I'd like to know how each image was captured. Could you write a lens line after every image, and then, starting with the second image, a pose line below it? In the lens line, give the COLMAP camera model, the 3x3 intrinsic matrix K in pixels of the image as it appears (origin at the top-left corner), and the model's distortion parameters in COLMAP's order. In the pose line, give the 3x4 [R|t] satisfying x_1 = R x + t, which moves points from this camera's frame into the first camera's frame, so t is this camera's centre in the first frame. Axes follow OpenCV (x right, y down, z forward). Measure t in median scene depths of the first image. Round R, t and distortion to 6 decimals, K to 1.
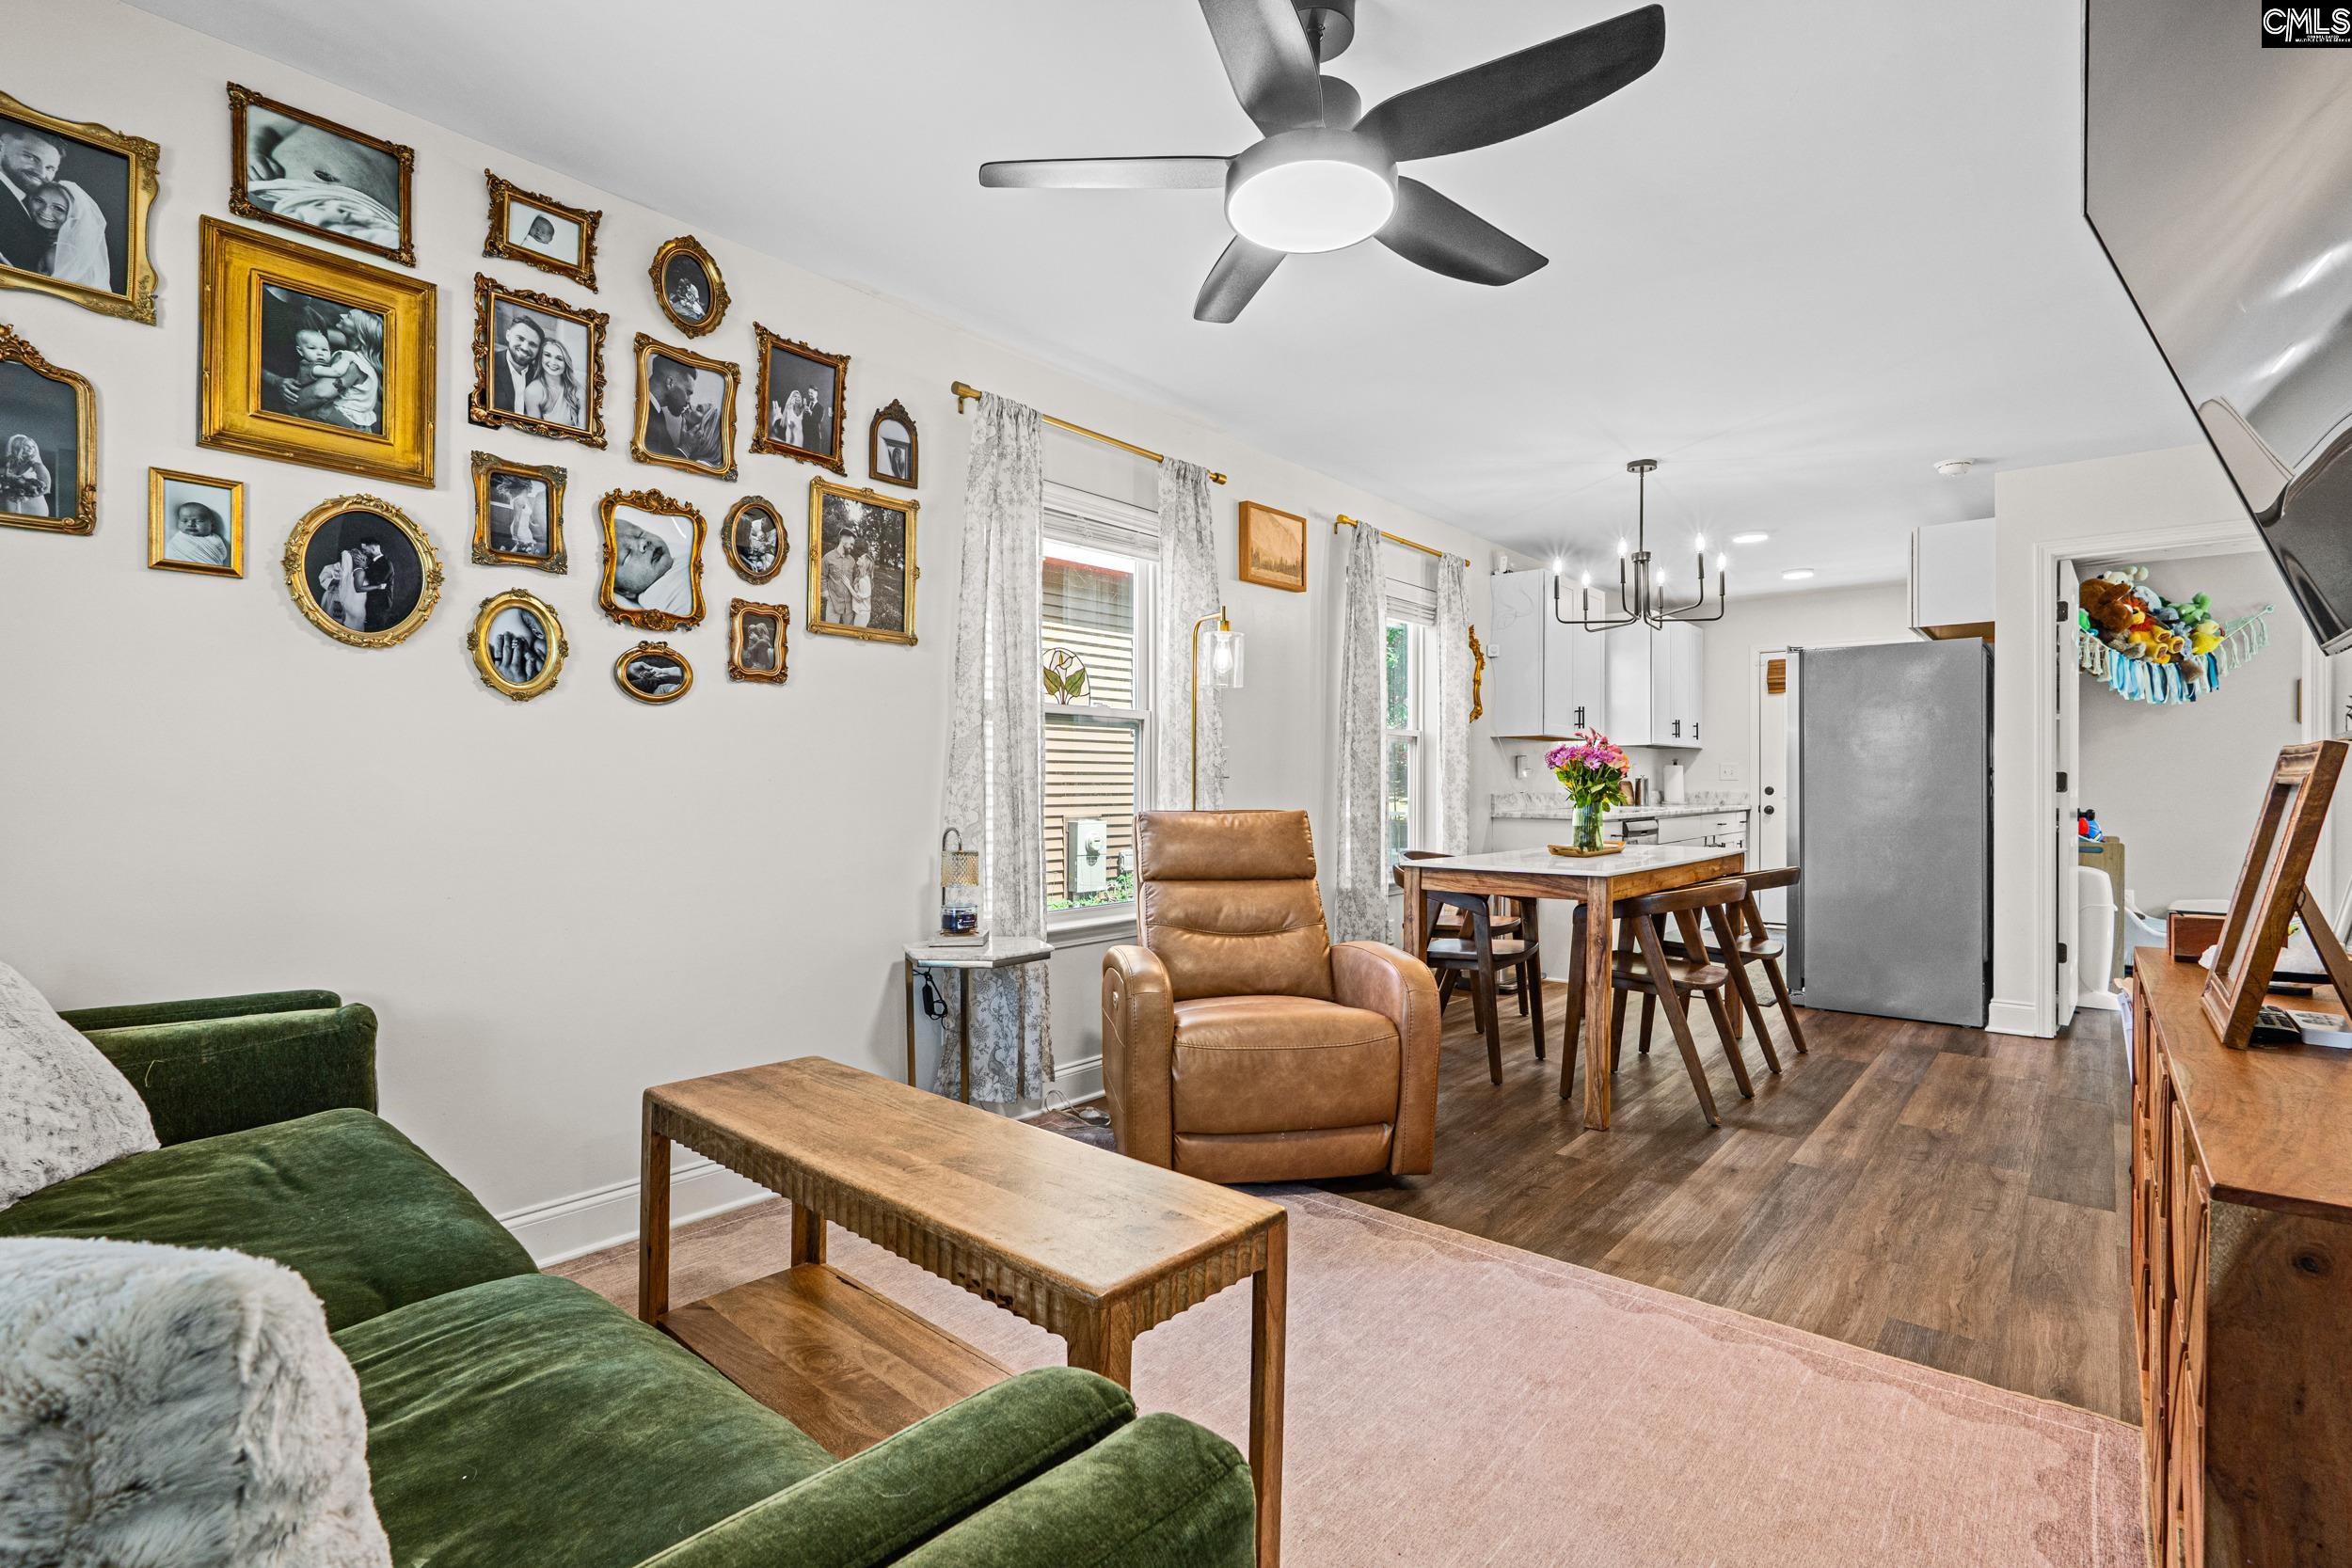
lens RADIAL K [[1093.7, 0, 1172.1], [0, 1093.7, 778.6], [0, 0, 1]] dist [-0.004512, -0.000692]
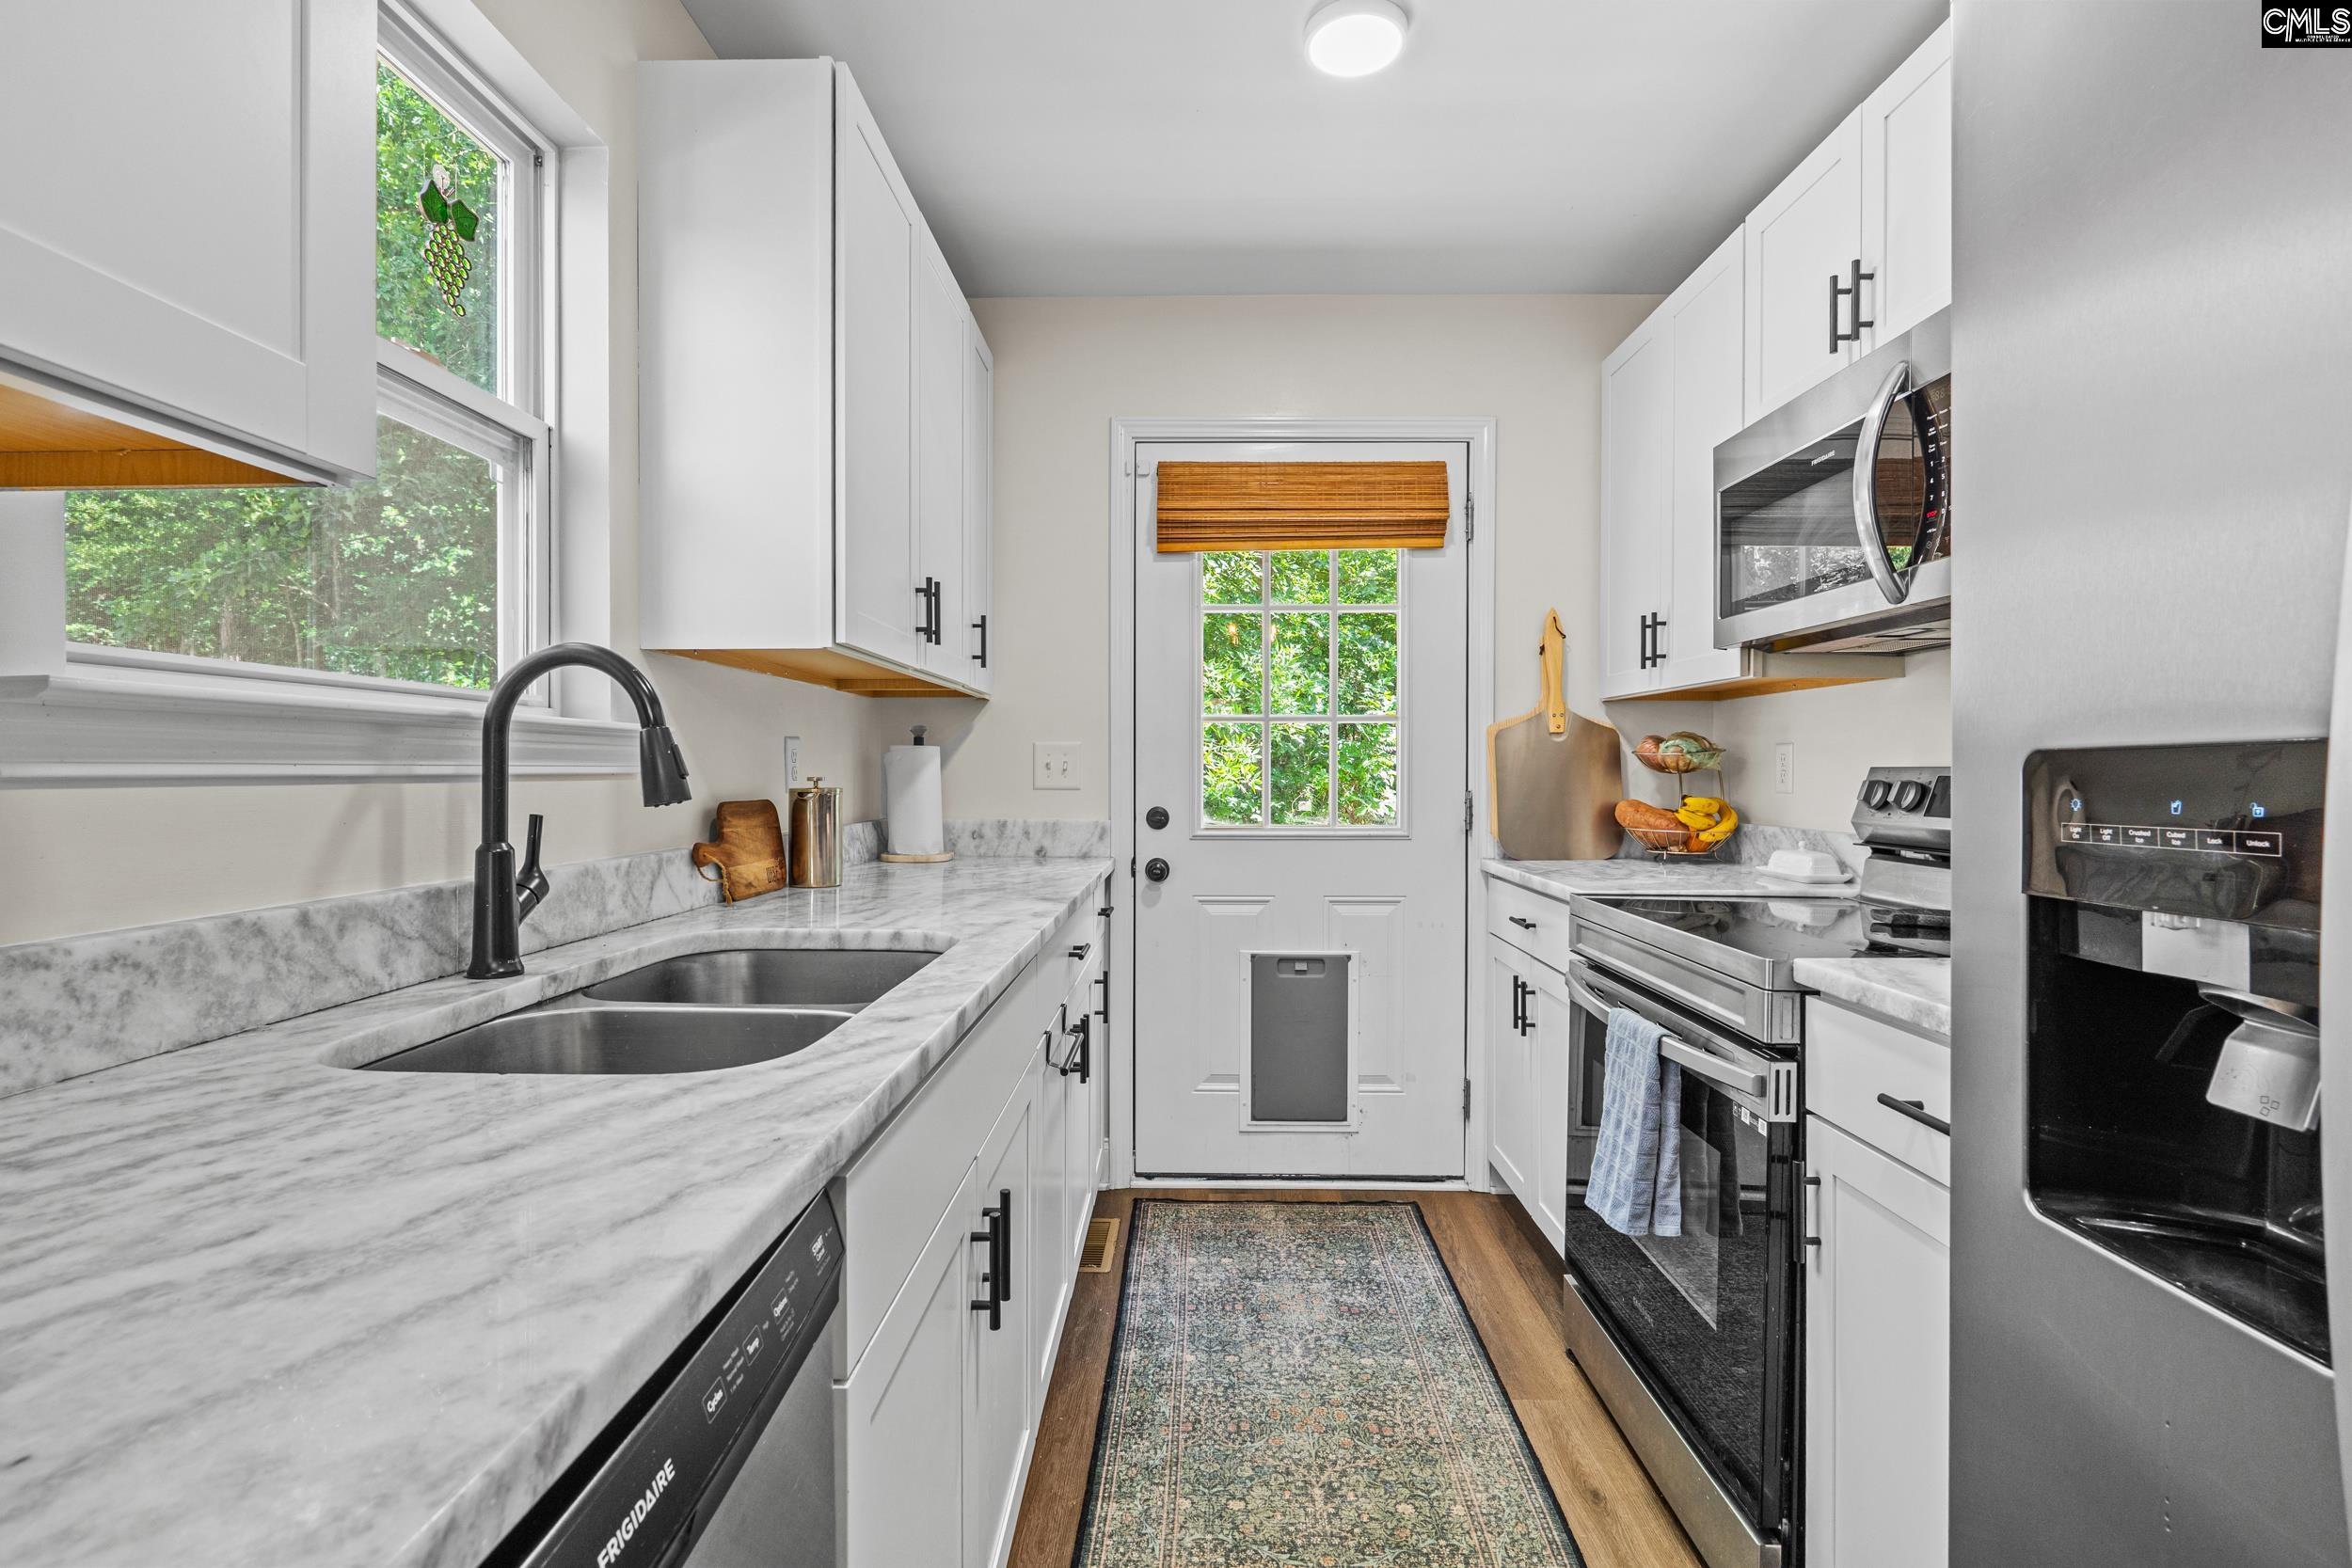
lens RADIAL K [[1093.7, 0, 1175.9], [0, 1093.7, 775.6], [0, 0, 1]] dist [-0.004512, -0.000692]
pose [[0.777668, -0.003037, 0.628668, 0.319907], [-0.004595, 0.999934, 0.010515, -0.006796], [-0.628659, -0.011066, 0.777602, 0.708810]]
